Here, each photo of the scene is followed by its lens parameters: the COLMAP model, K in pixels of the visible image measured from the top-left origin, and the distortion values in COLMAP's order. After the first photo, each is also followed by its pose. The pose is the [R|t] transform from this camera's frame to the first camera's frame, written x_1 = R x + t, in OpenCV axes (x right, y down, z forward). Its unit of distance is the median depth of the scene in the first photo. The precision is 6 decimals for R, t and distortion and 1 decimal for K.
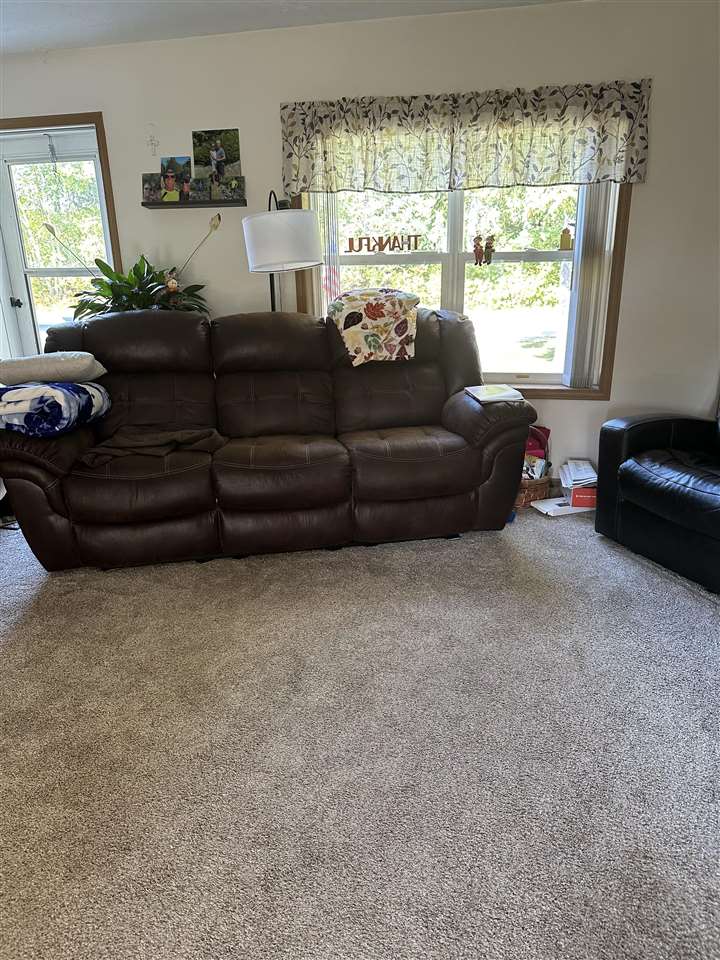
lens RADIAL K [[677.0, 0, 365.1], [0, 677.0, 482.5], [0, 0, 1]] dist [0.051435, -0.075853]
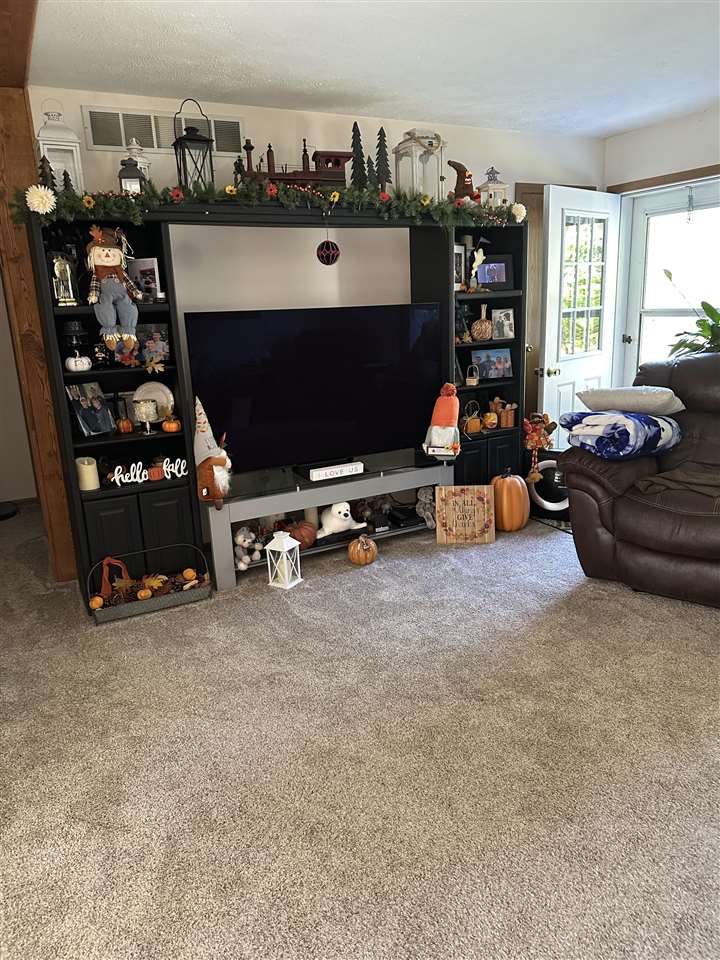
lens RADIAL K [[695.2, 0, 370.3], [0, 695.2, 483.1], [0, 0, 1]] dist [0.112164, -0.181273]
pose [[0.665628, 0.188466, -0.722094, 0.110908], [-0.223882, 0.973449, 0.047695, 0.005256], [0.711910, 0.129917, 0.690149, -0.079277]]
